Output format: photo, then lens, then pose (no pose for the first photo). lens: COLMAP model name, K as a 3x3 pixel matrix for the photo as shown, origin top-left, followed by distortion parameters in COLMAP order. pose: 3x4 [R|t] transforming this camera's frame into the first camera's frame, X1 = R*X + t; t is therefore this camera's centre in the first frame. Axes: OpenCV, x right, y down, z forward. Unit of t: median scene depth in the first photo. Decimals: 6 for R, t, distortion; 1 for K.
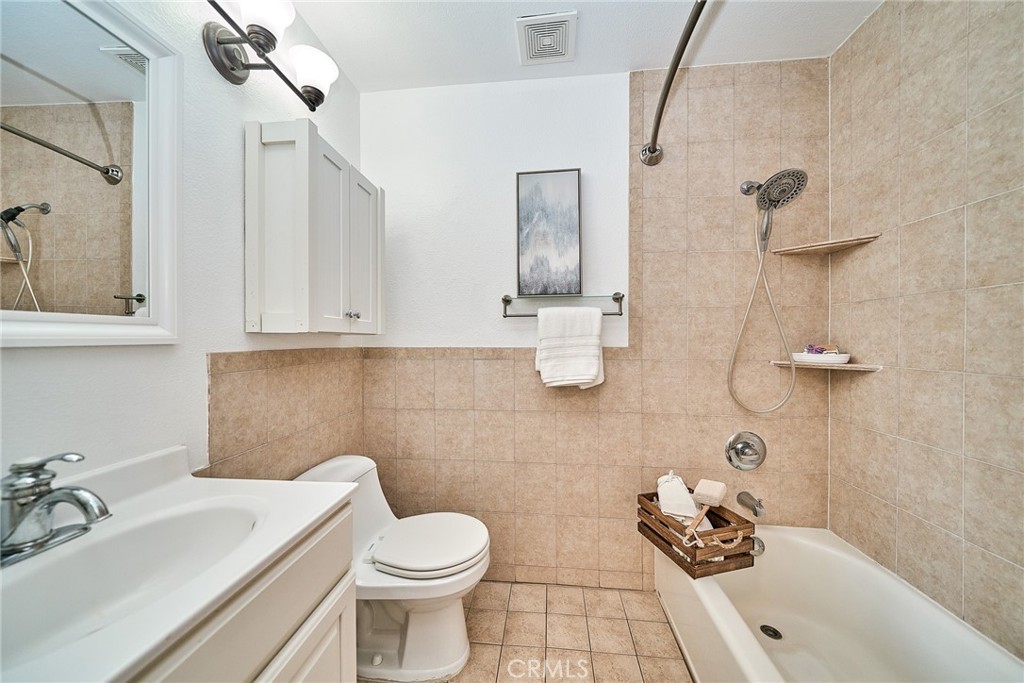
lens RADIAL K [[337.2, 0, 512.0], [0, 337.2, 341.5], [0, 0, 1]] dist [0.000095, 0.000011]
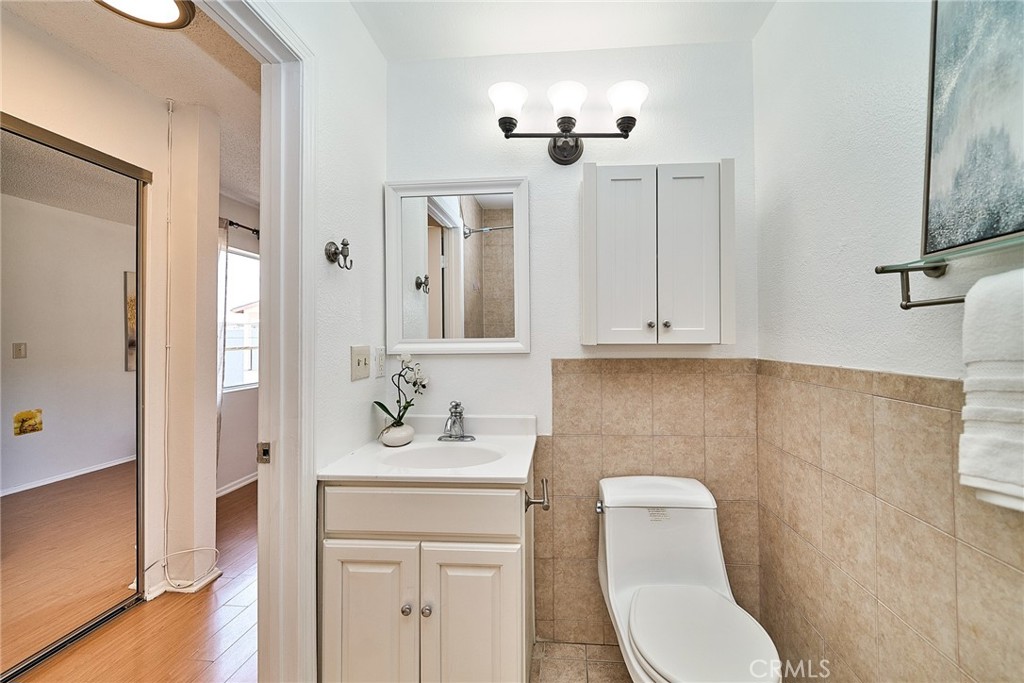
lens RADIAL K [[359.6, 0, 508.6], [0, 359.6, 335.3], [0, 0, 1]] dist [-0.007884, 0.000025]
pose [[0.041408, -0.013480, -0.999051, 0.438106], [-0.000890, 0.999908, -0.013529, -0.031402], [0.999142, 0.001449, 0.041392, 0.476305]]
